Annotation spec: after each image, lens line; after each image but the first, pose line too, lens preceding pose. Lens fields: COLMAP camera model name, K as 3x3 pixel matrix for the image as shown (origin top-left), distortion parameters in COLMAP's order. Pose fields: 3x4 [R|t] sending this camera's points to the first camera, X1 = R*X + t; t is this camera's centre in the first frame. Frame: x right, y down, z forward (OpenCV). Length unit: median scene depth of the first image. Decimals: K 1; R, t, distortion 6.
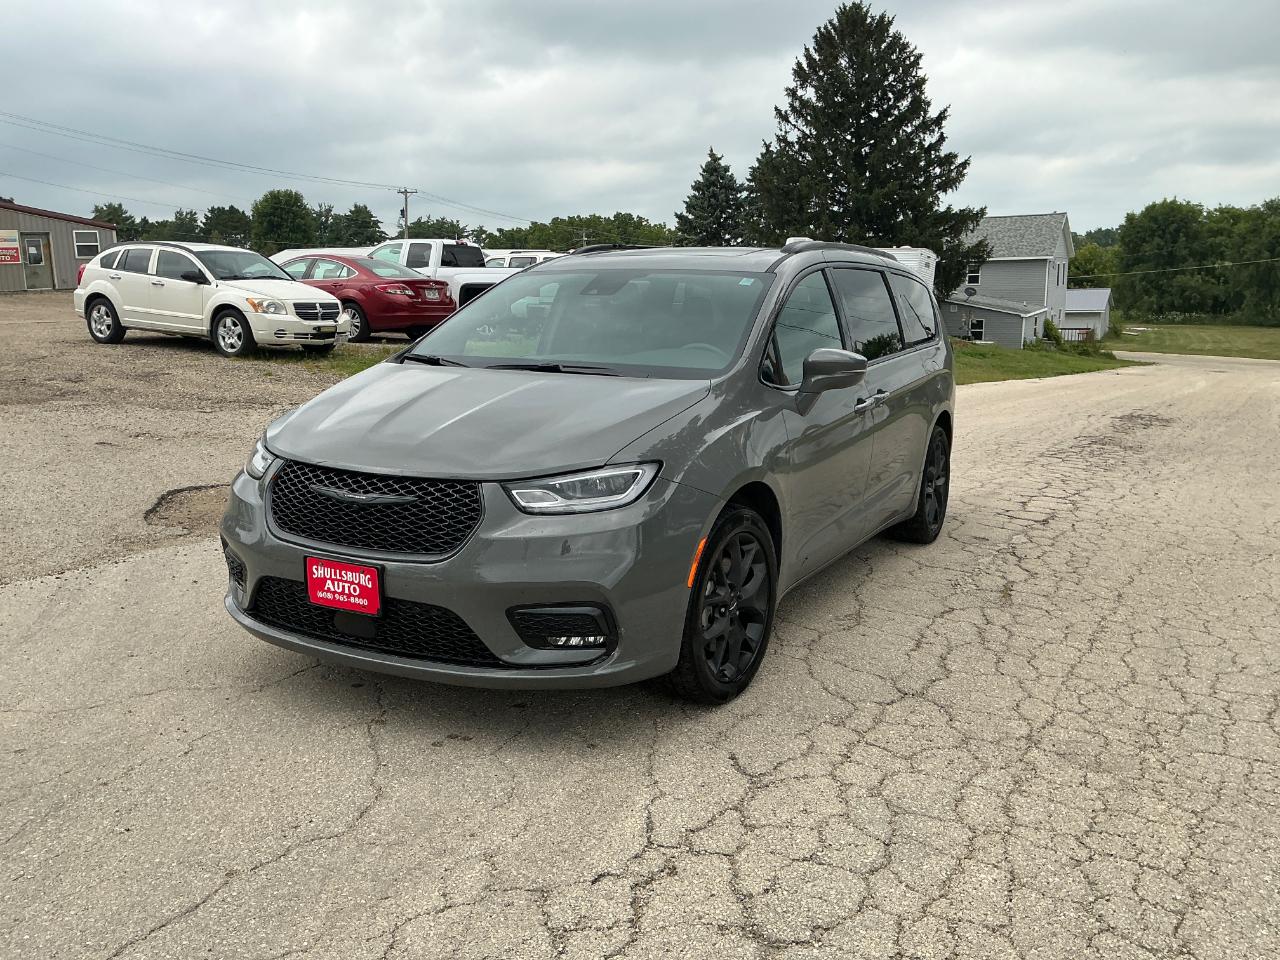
lens RADIAL K [[1072.8, 0, 636.8], [0, 1072.8, 481.5], [0, 0, 1]] dist [0.104556, -0.197688]
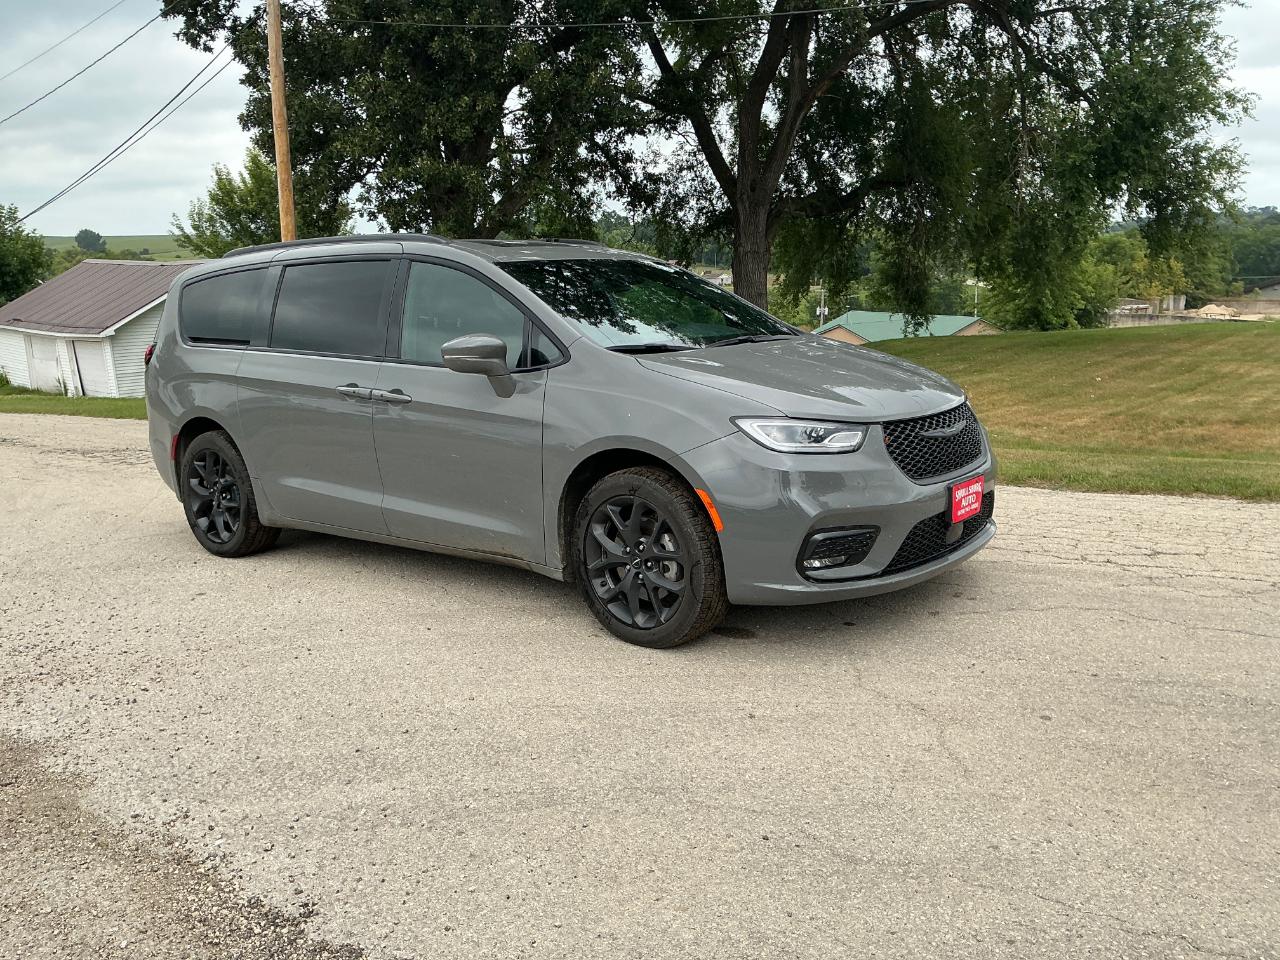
lens RADIAL K [[1072.8, 0, 646.1], [0, 1072.8, 473.4], [0, 0, 1]] dist [0.104556, -0.197688]
pose [[0.156839, -0.181685, 0.970769, -0.085077], [0.204656, 0.967577, 0.148023, -0.010818], [-0.966187, 0.175458, 0.188937, 0.060935]]
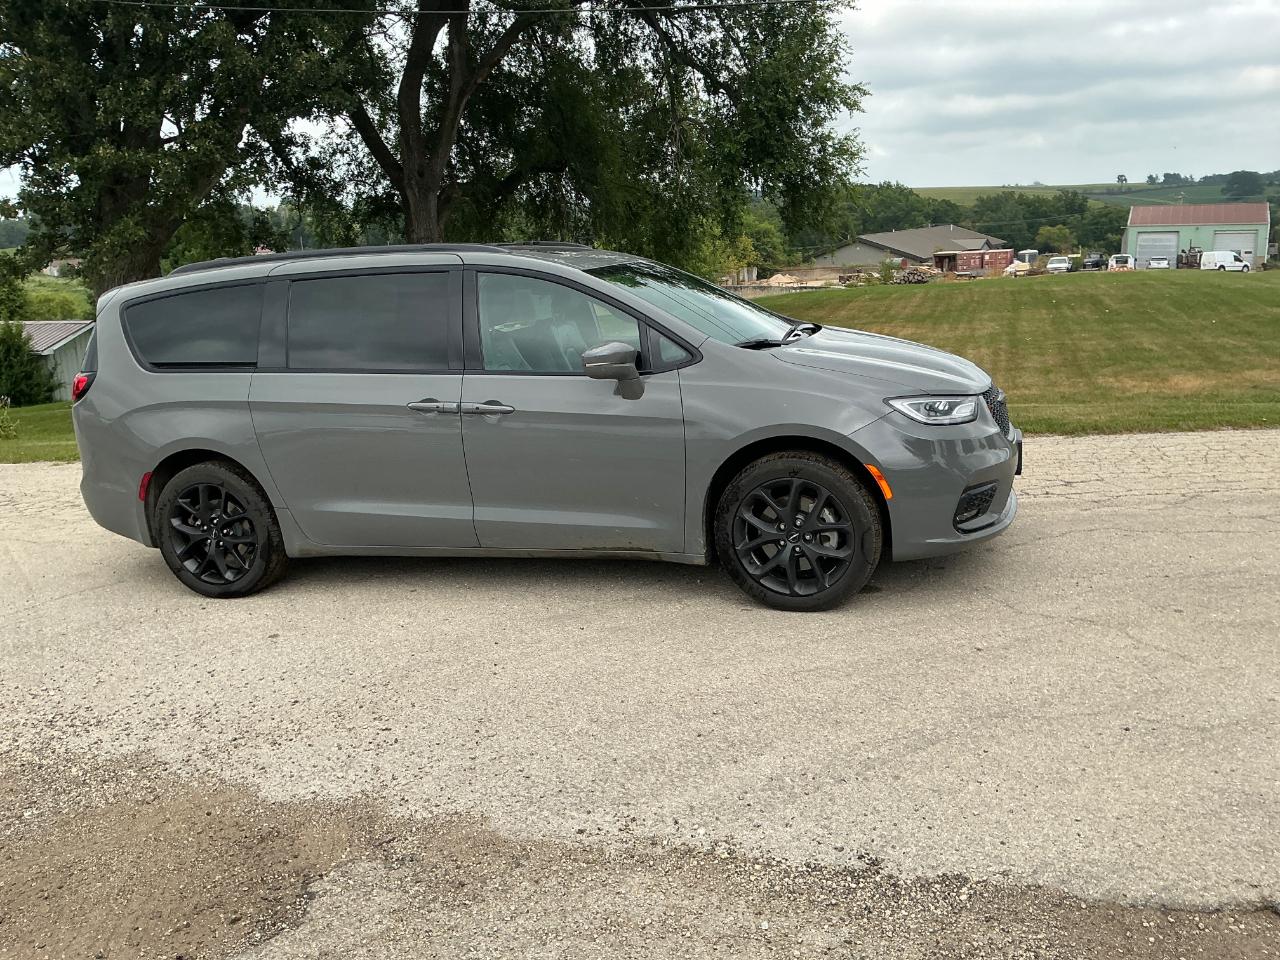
lens RADIAL K [[1072.8, 0, 638.9], [0, 1072.8, 487.2], [0, 0, 1]] dist [0.104556, -0.197688]
pose [[-0.216446, -0.206343, 0.954240, -0.088955], [0.233276, 0.938168, 0.255781, -0.020432], [-0.948016, 0.277964, -0.154927, 0.095972]]
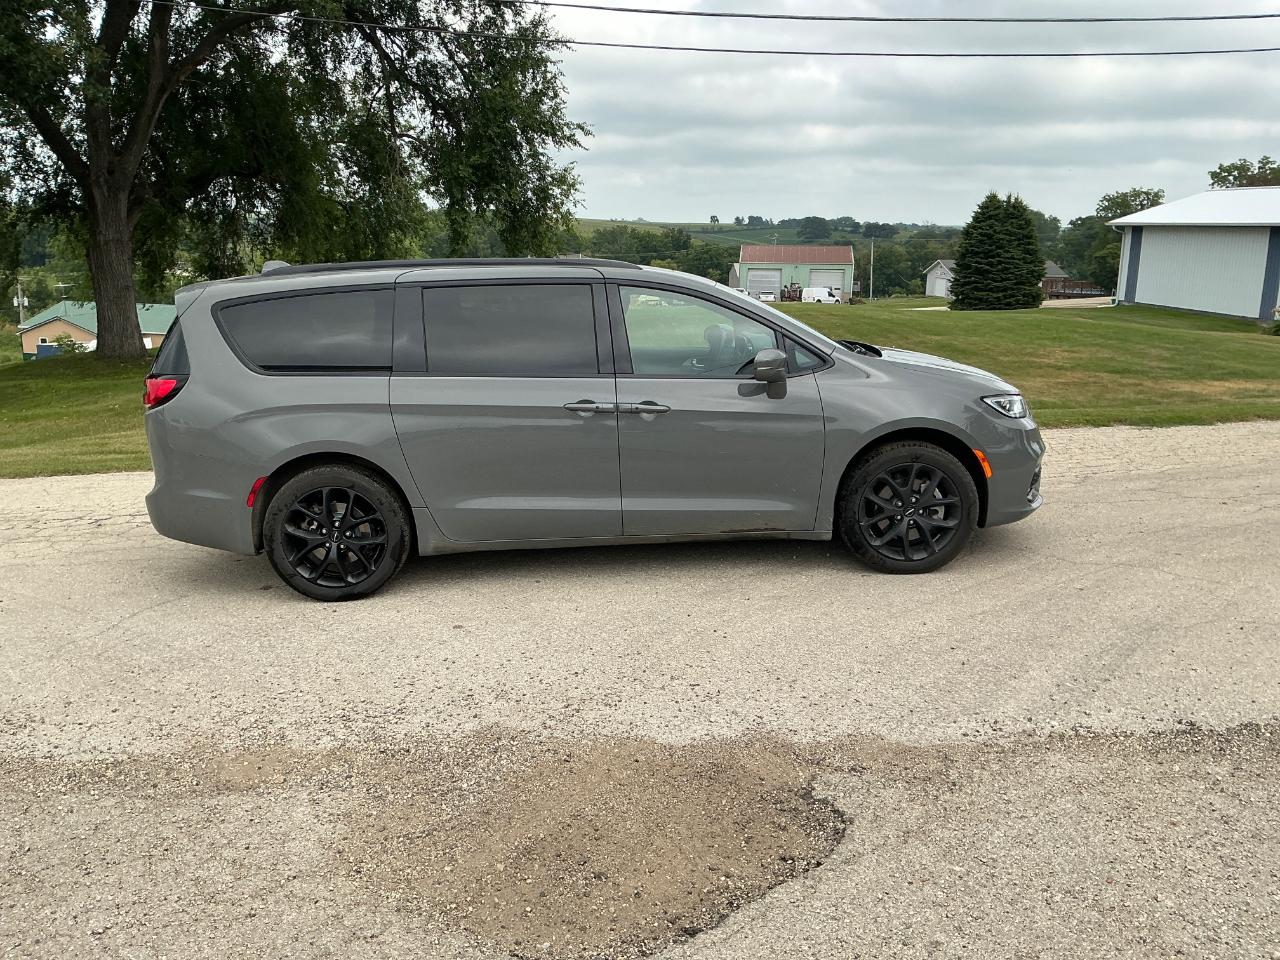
lens RADIAL K [[1072.8, 0, 627.7], [0, 1072.8, 489.9], [0, 0, 1]] dist [0.104556, -0.197688]
pose [[-0.536000, -0.179368, 0.824943, -0.082745], [0.164578, 0.936219, 0.310496, -0.029463], [-0.828021, 0.302193, -0.472293, 0.137208]]
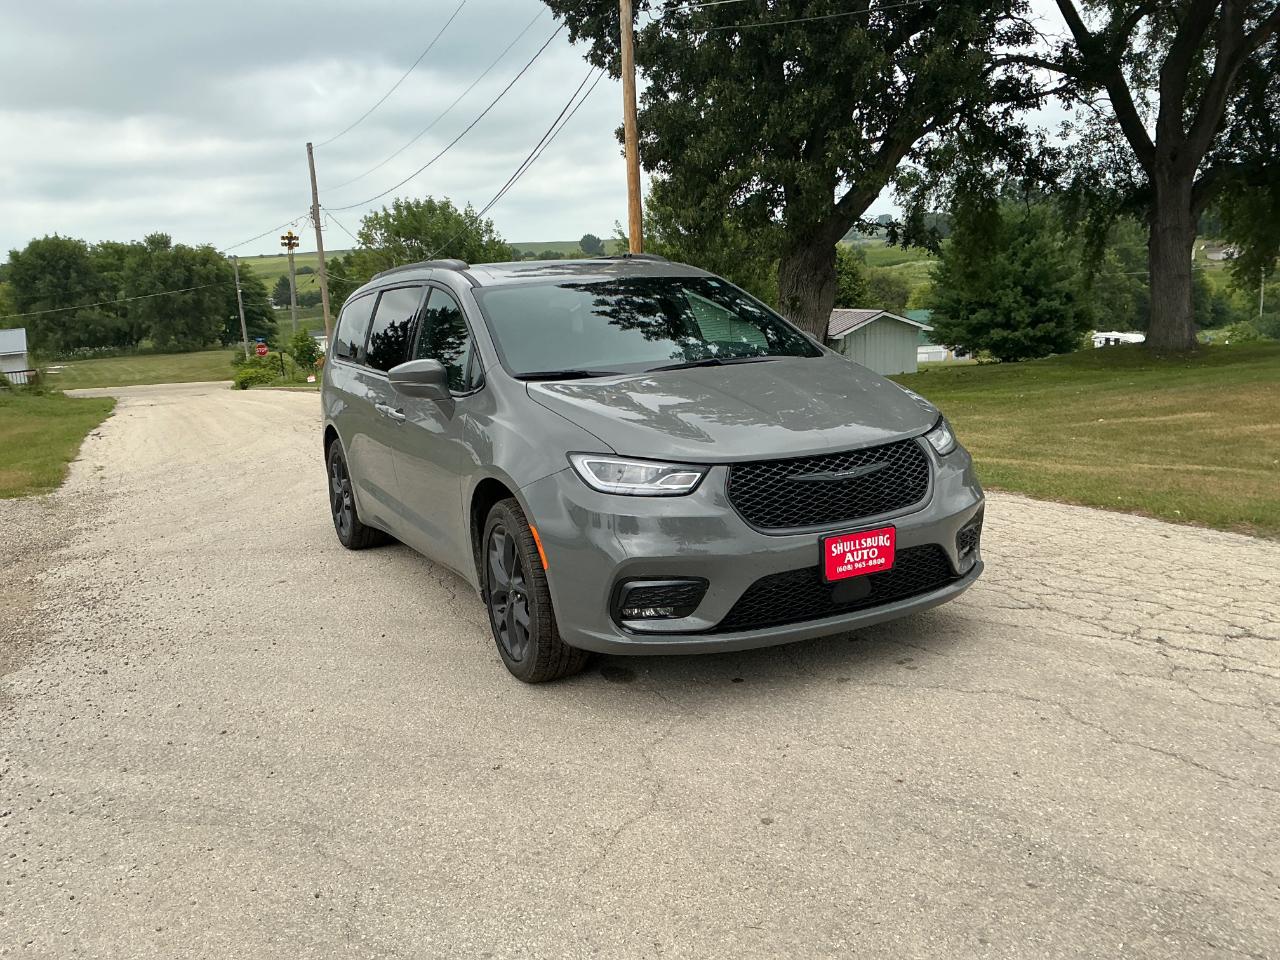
lens RADIAL K [[1072.8, 0, 640.4], [0, 1072.8, 482.9], [0, 0, 1]] dist [0.104556, -0.197688]
pose [[0.558161, -0.182379, 0.809441, -0.069485], [0.207732, 0.975191, 0.076481, -0.005724], [-0.803308, 0.125458, 0.582200, 0.028836]]
